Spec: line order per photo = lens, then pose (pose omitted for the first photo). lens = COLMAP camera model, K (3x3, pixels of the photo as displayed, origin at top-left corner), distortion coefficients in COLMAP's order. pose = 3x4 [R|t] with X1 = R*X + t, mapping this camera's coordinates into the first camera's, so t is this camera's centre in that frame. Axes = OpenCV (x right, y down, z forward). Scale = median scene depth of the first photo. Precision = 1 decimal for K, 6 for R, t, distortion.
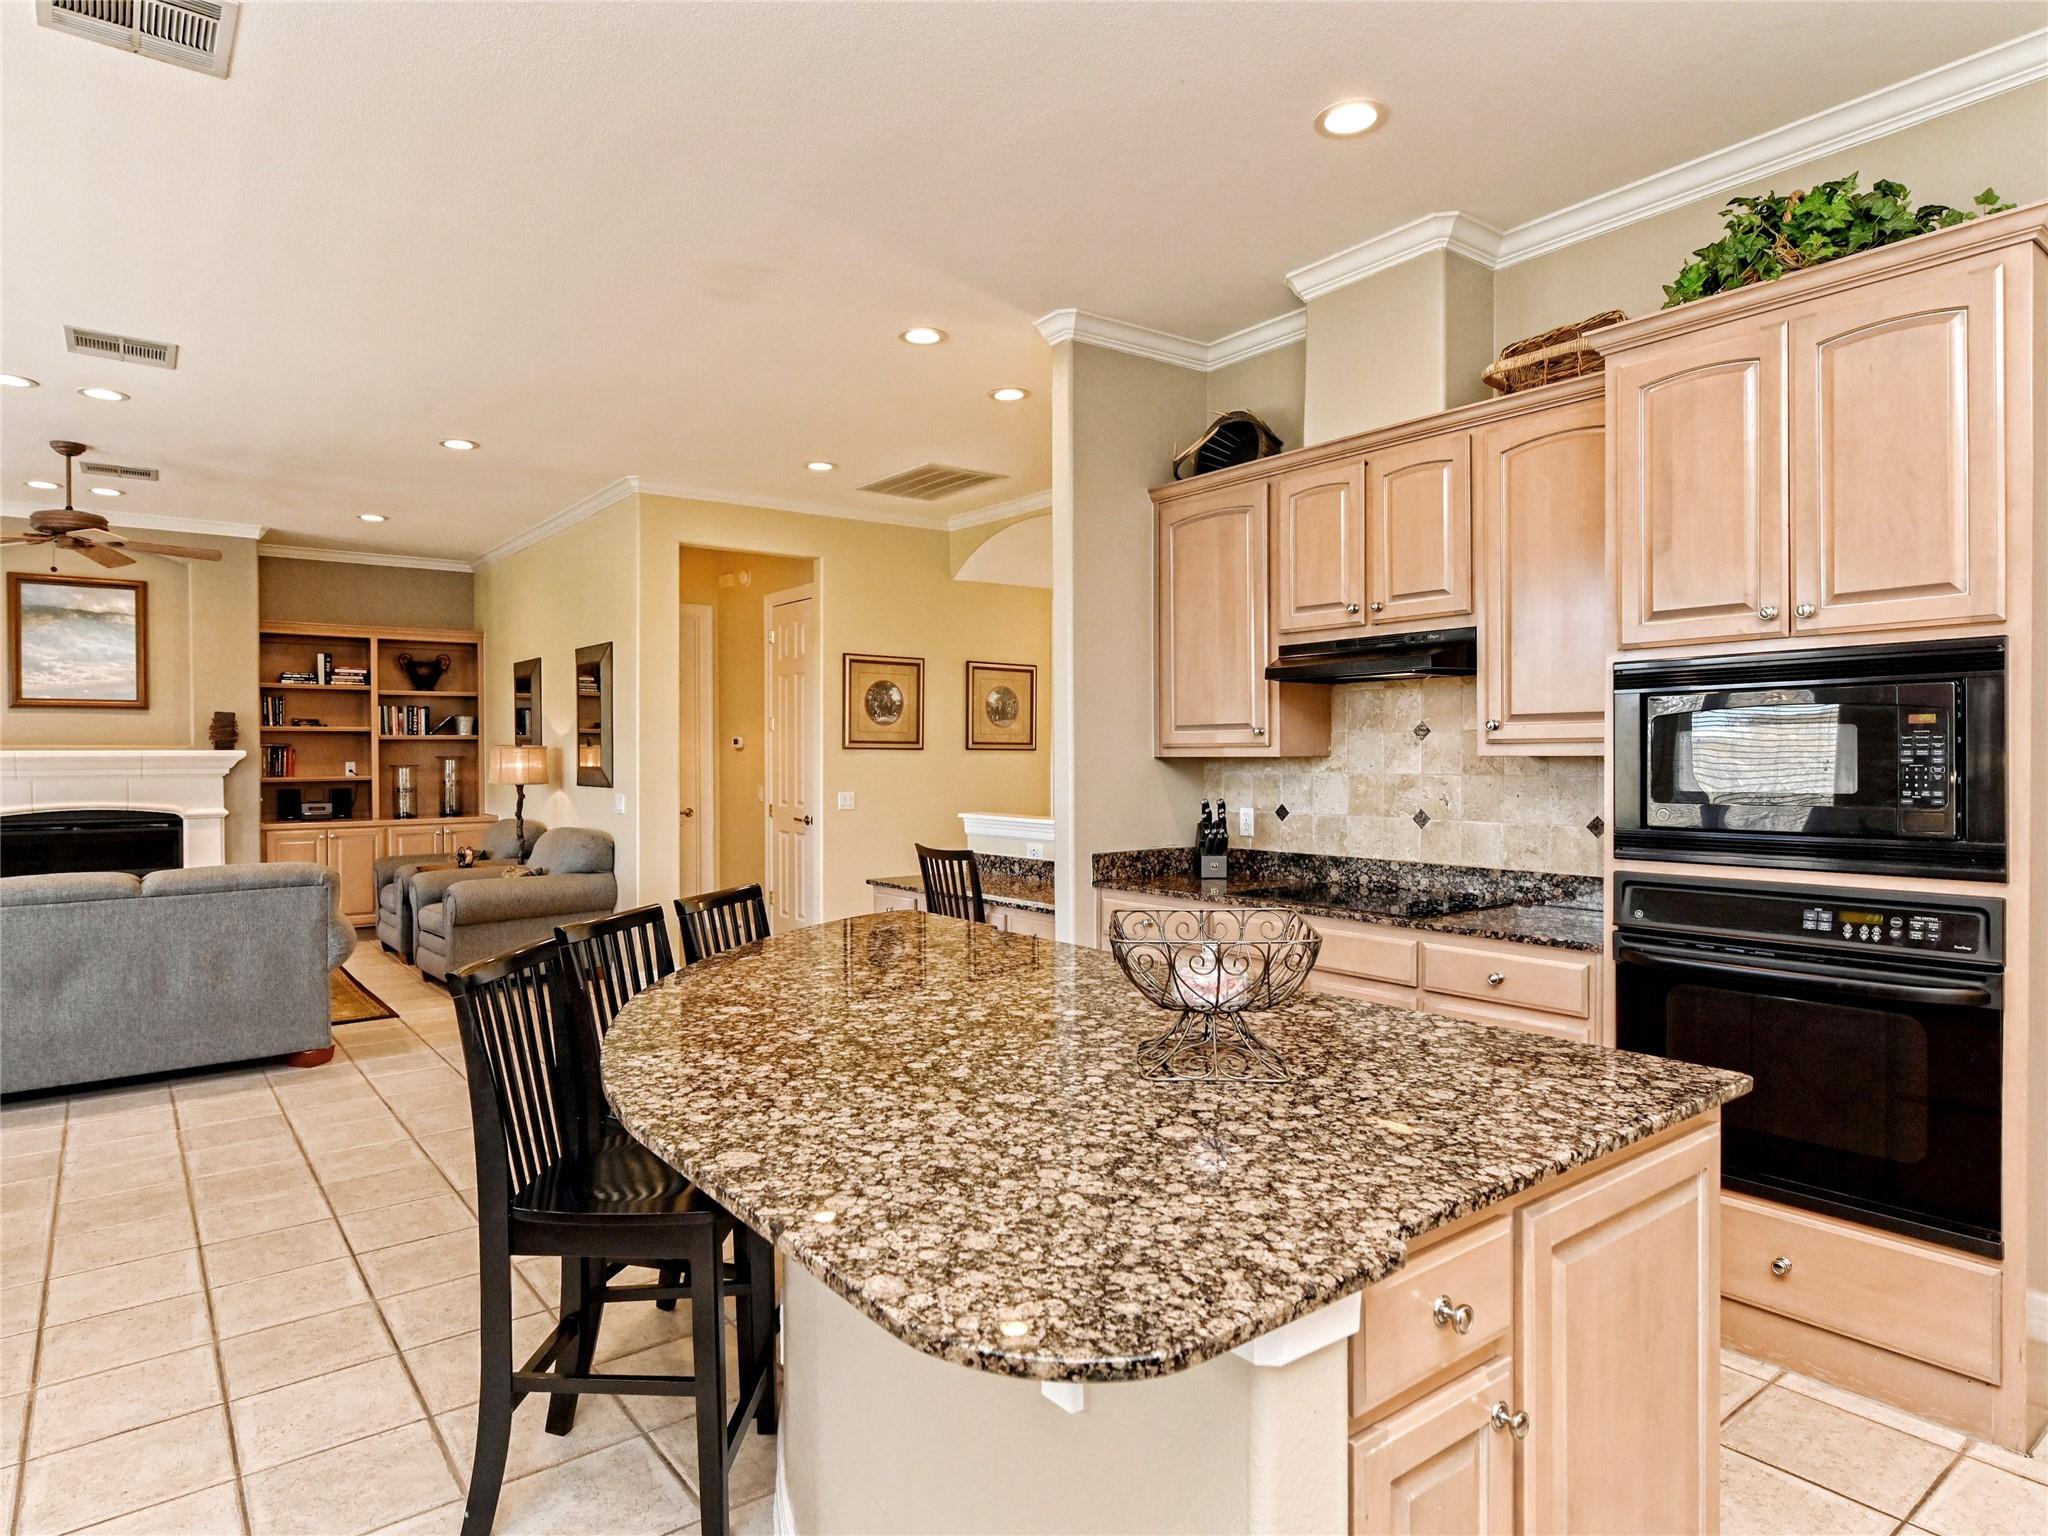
lens RADIAL K [[1164.5, 0, 1018.8], [0, 1164.5, 773.2], [0, 0, 1]] dist [-0.012421, 0.002629]
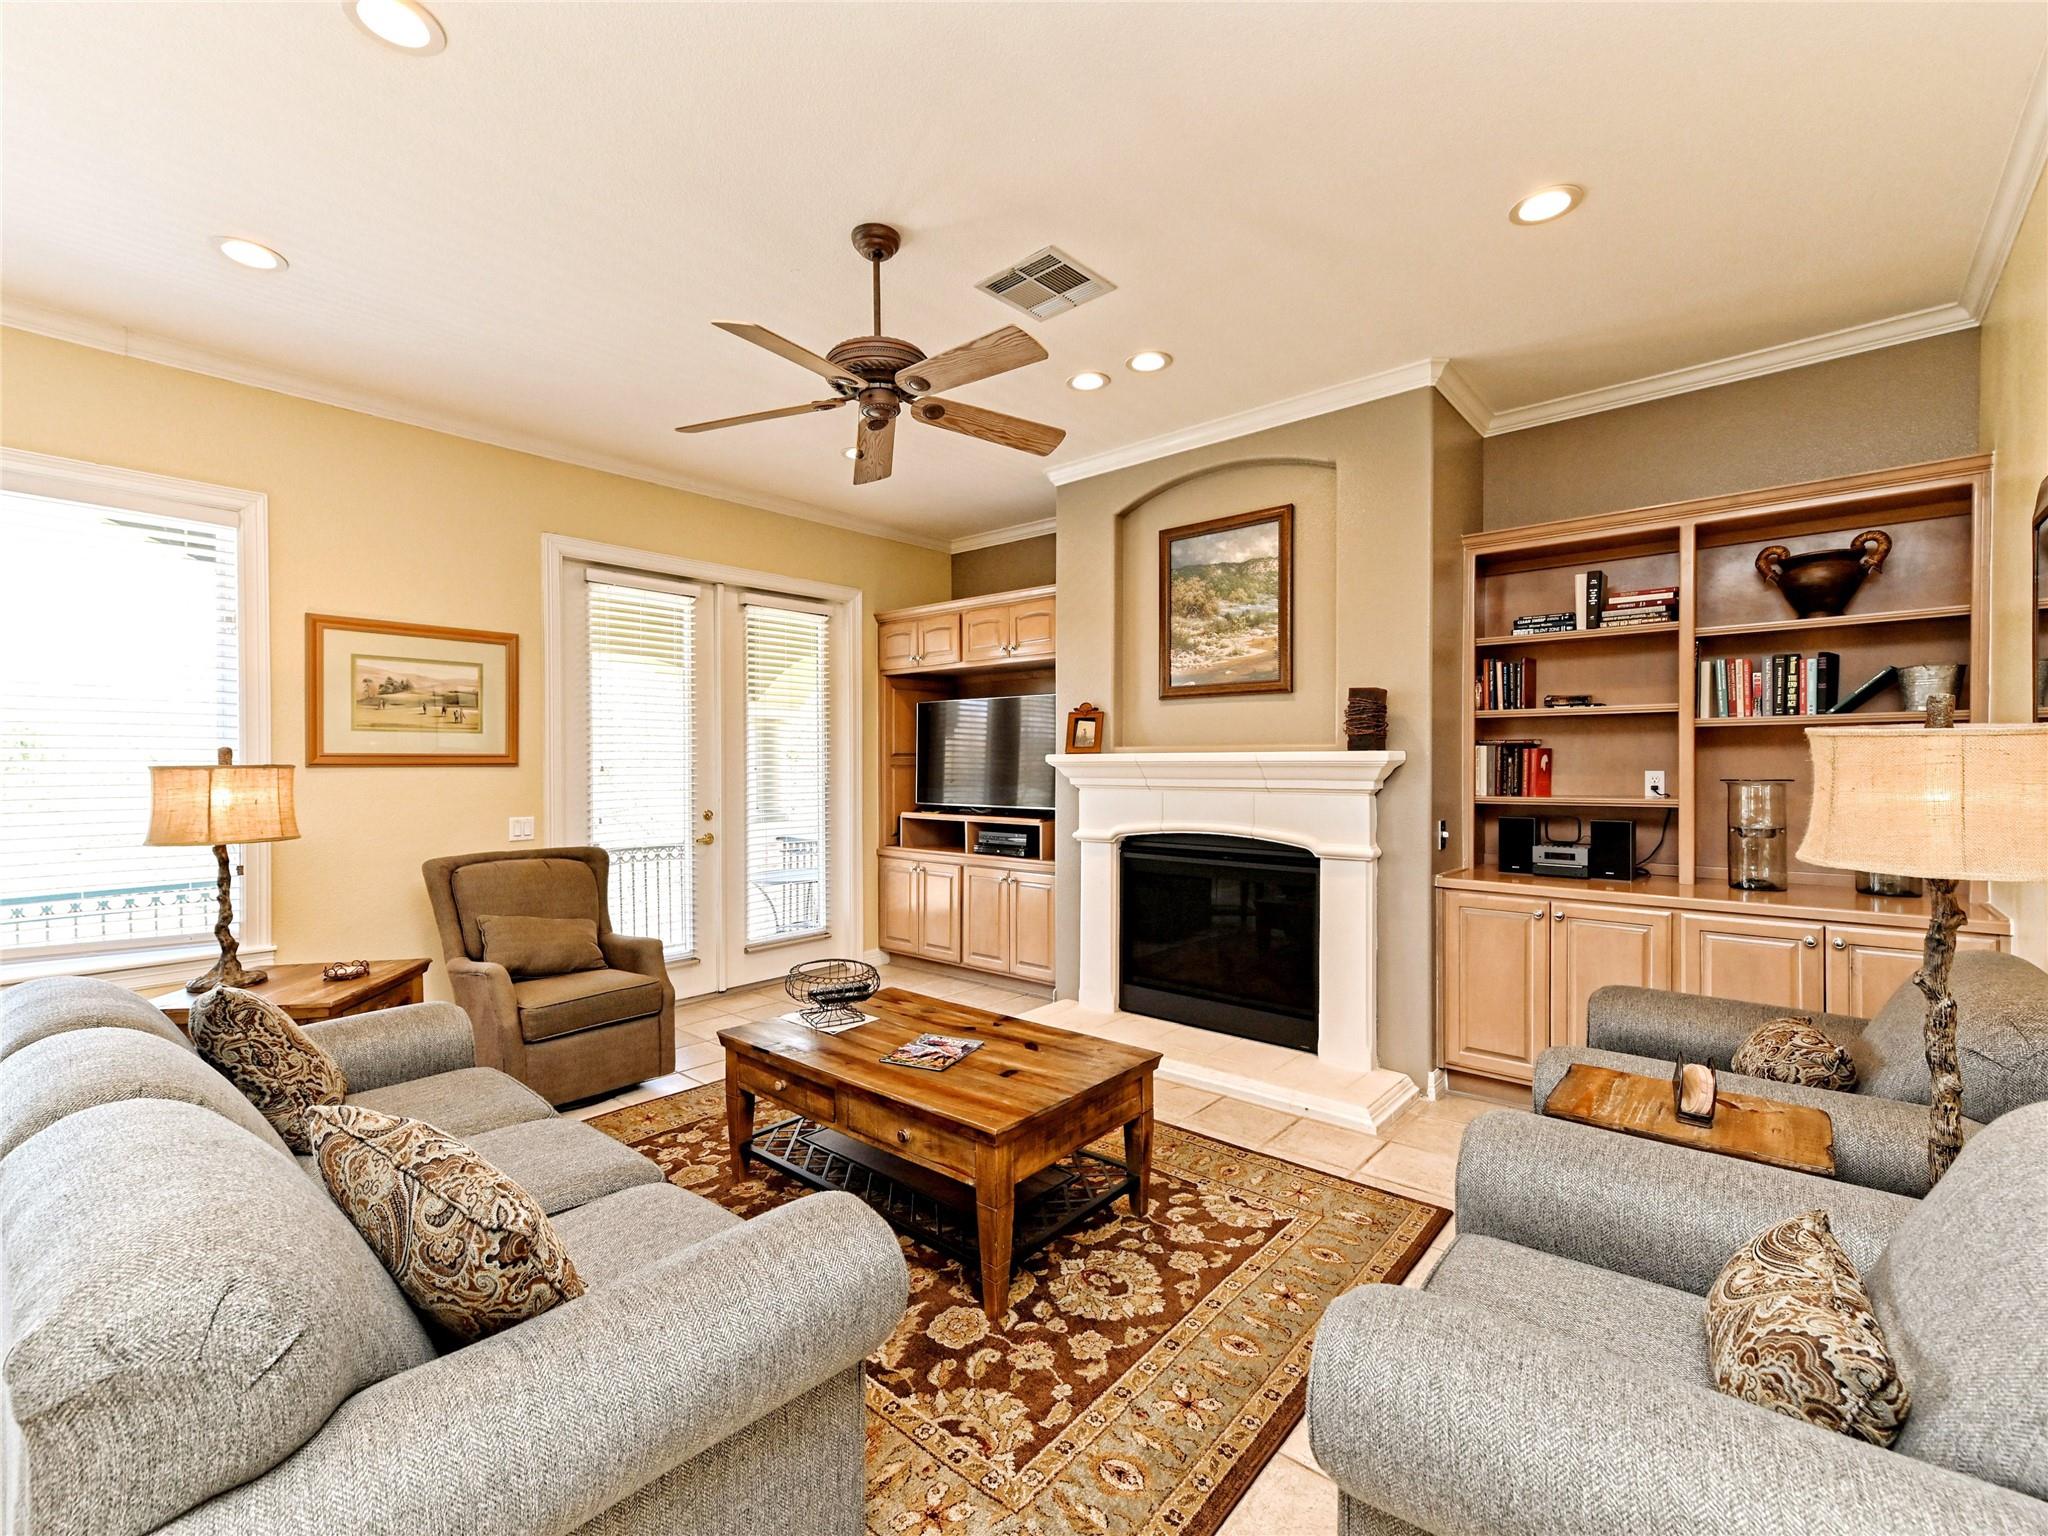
lens RADIAL K [[897.3, 0, 1023.6], [0, 897.3, 763.8], [0, 0, 1]] dist [0.014206, 0.000473]
pose [[0.211781, 0.003590, -0.977311, -0.257157], [-0.014148, 0.999900, 0.000607, -0.010323], [0.977215, 0.013698, 0.211810, 0.702026]]
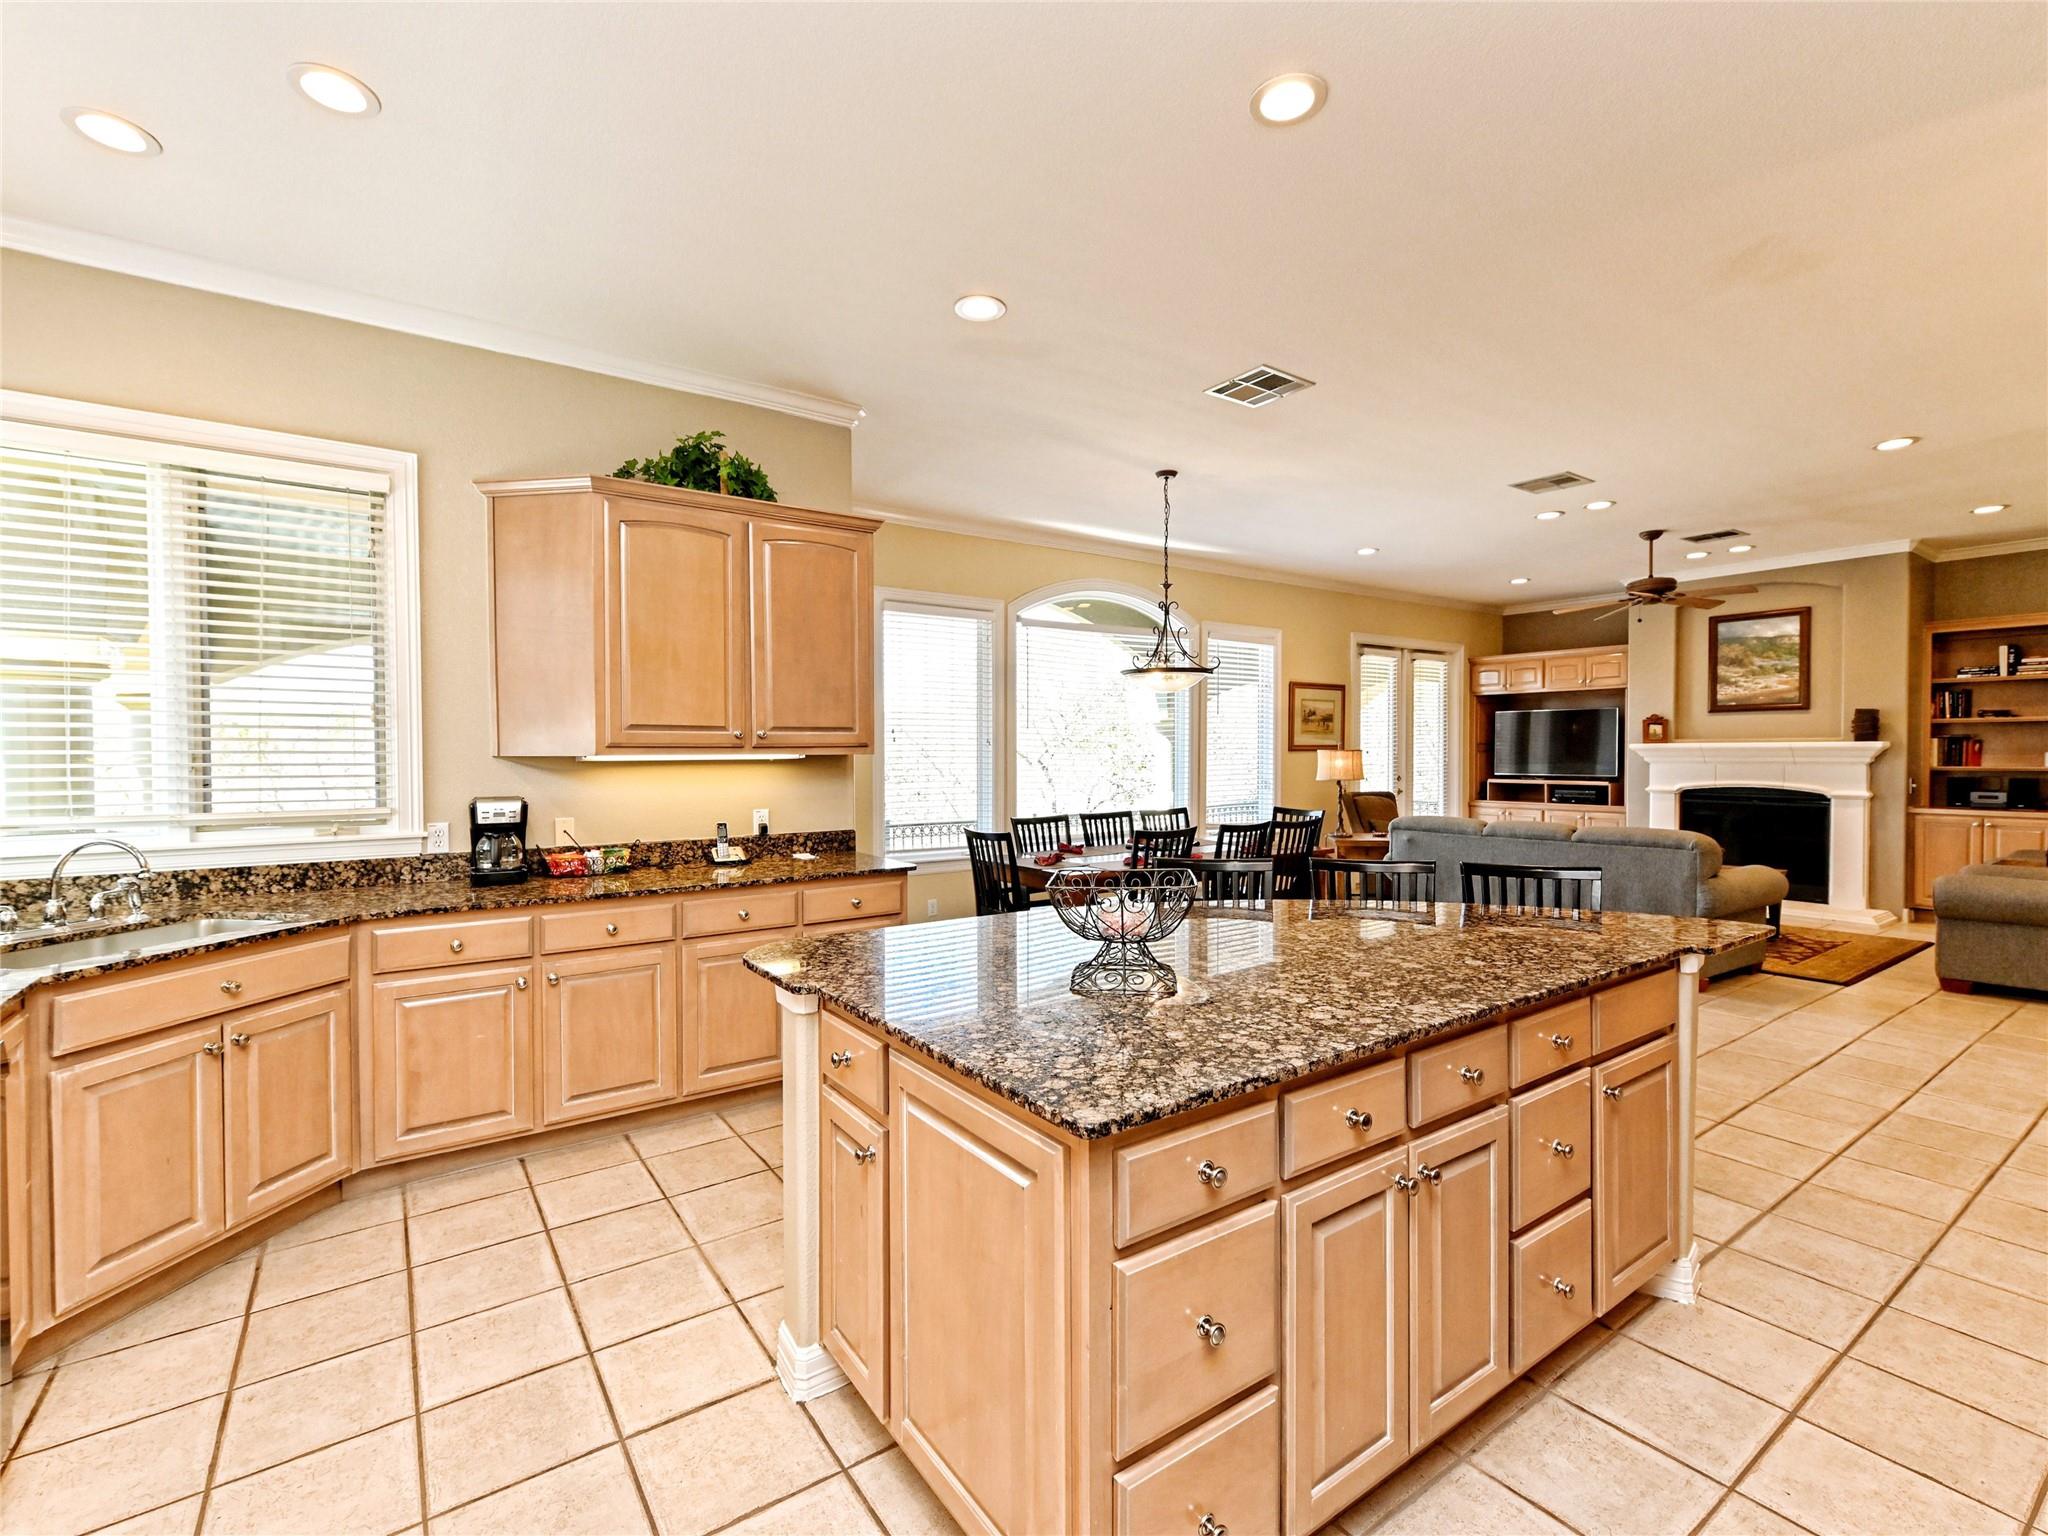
lens RADIAL K [[910.6, 0, 1023.0], [0, 910.6, 762.0], [0, 0, 1]] dist [-0.000702, -0.000717]
pose [[-0.043396, 0.016201, -0.998927, 0.252463], [-0.012081, 0.999787, 0.016740, -0.004157], [0.998985, 0.012795, -0.043191, 0.188942]]
